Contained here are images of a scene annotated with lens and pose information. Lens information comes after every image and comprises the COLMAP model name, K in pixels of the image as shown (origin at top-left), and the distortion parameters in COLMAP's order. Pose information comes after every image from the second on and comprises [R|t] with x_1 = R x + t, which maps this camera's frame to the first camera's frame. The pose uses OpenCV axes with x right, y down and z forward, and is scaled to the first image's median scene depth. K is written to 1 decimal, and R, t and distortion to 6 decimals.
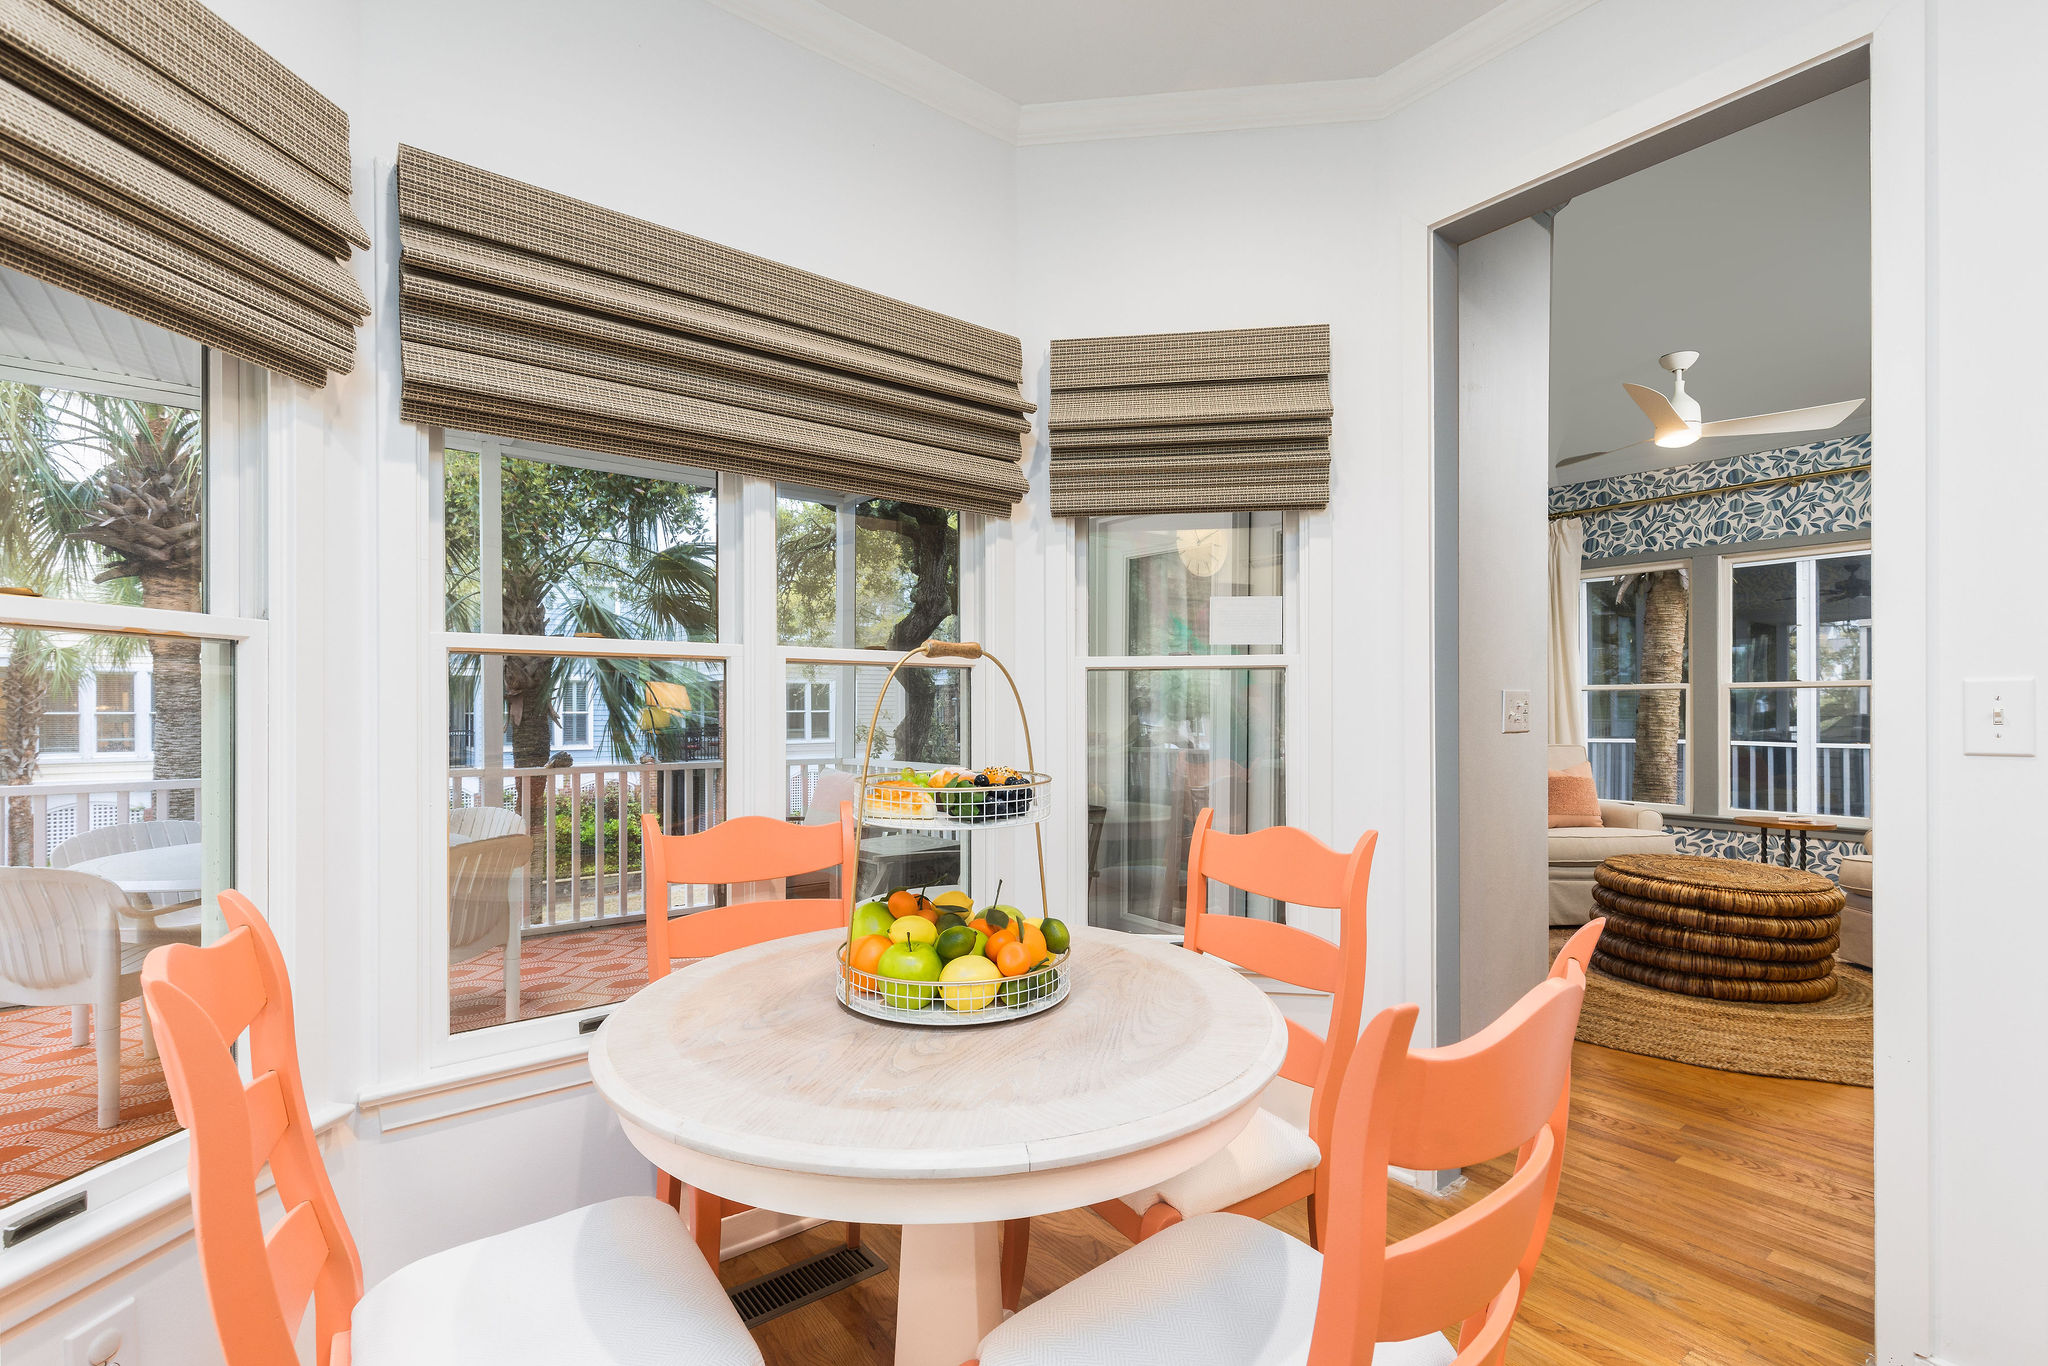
lens RADIAL K [[920.5, 0, 1023.2], [0, 920.5, 704.8], [0, 0, 1]] dist [-0.000263, 0.000095]
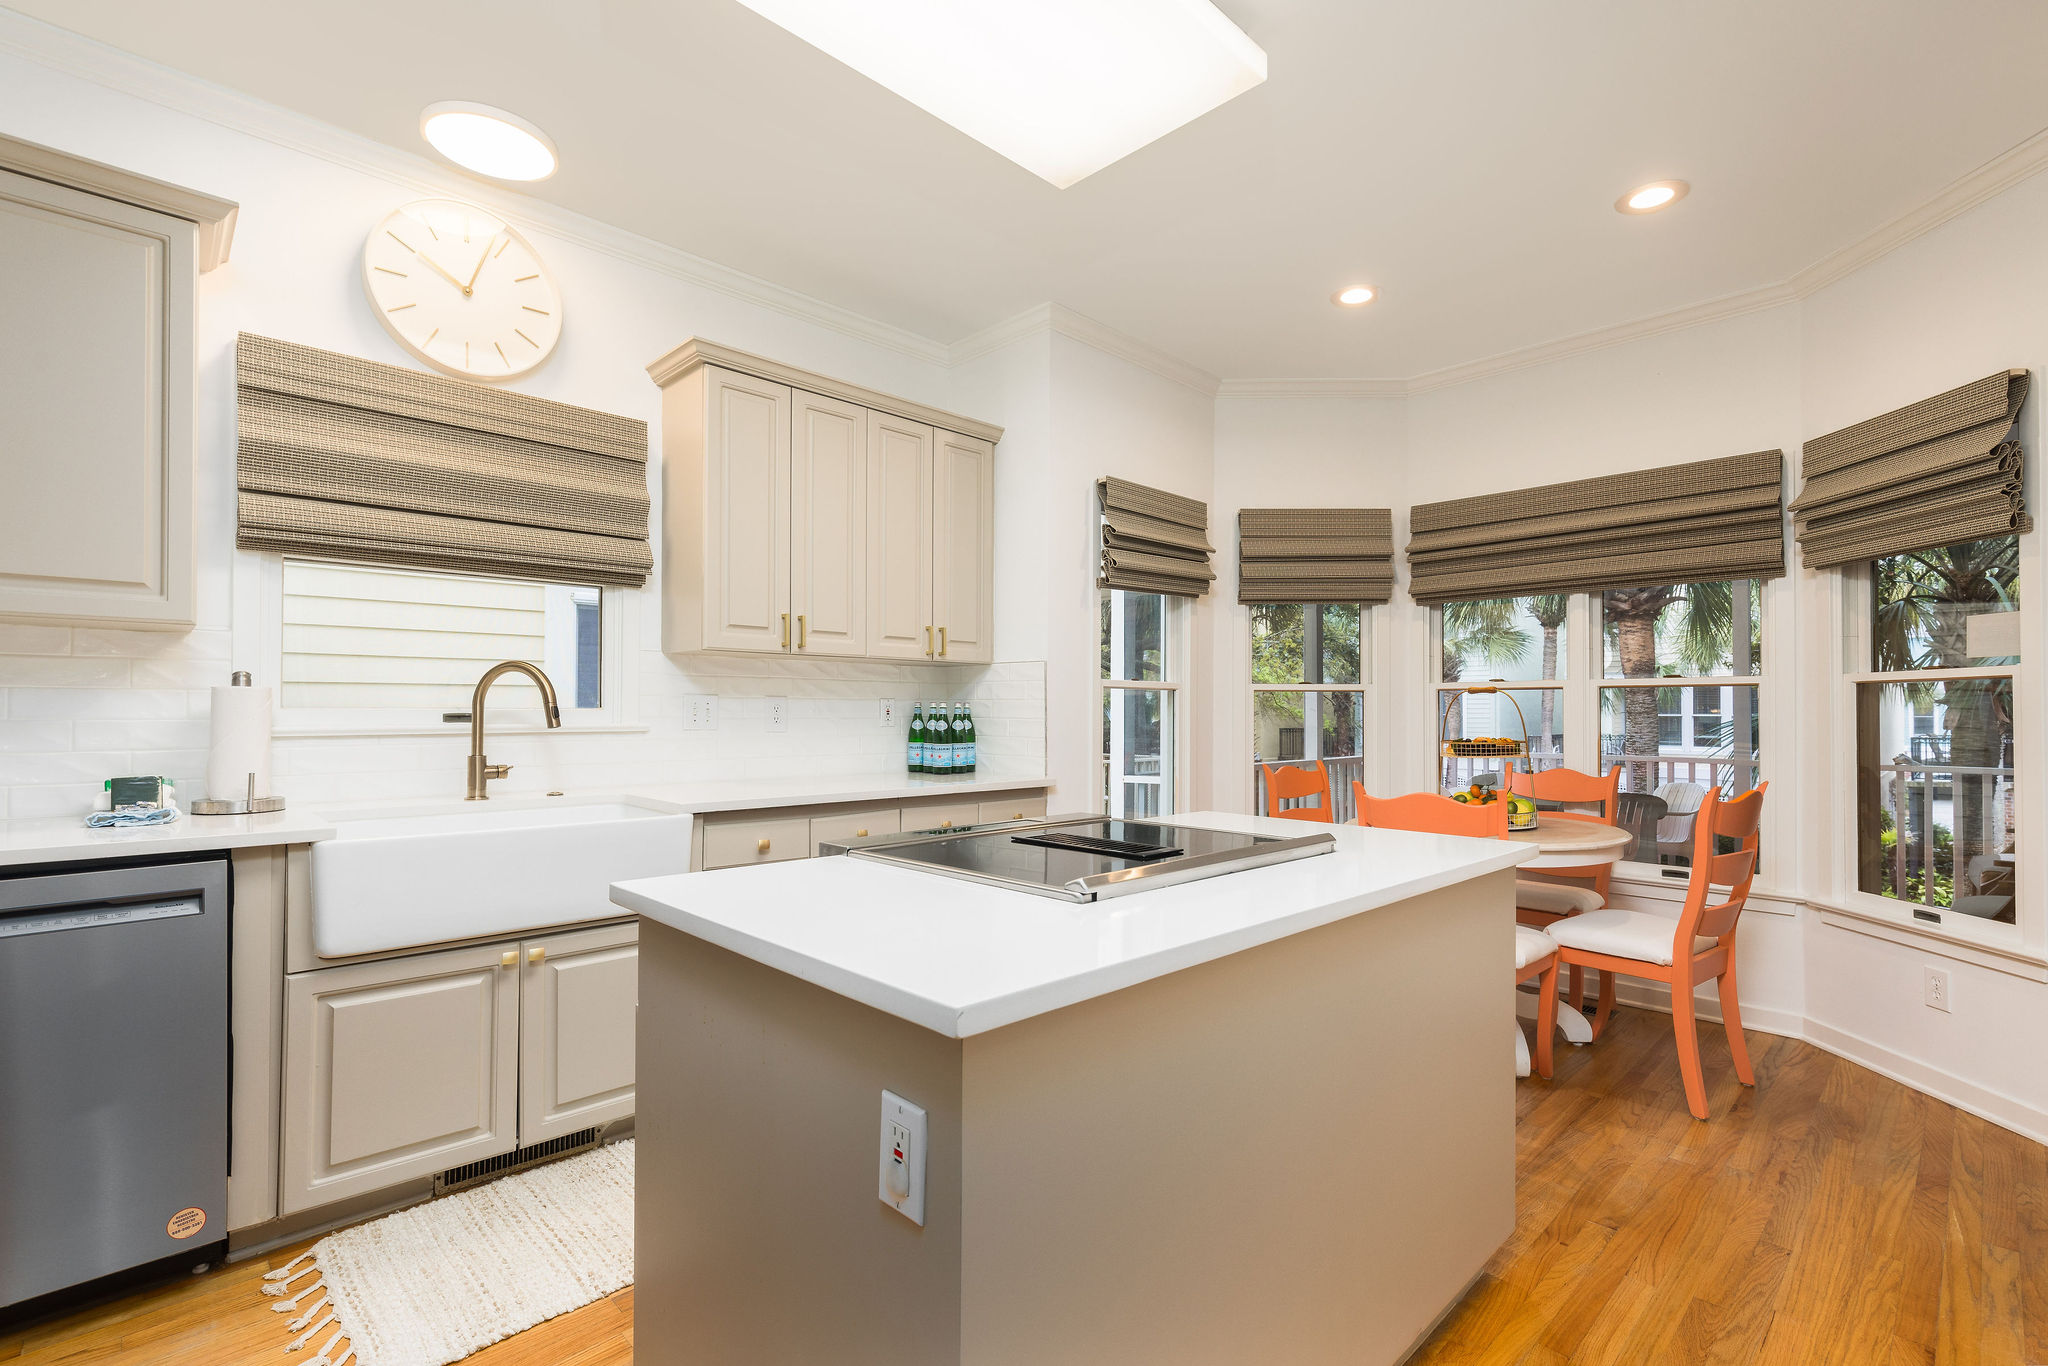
lens RADIAL K [[956.8, 0, 1032.0], [0, 956.8, 676.6], [0, 0, 1]] dist [0.001137, 0.000174]
pose [[0.112438, -0.031486, -0.993160, 1.298780], [-0.002058, 0.999488, -0.031919, -0.001036], [0.993657, 0.005632, 0.112316, -0.304143]]
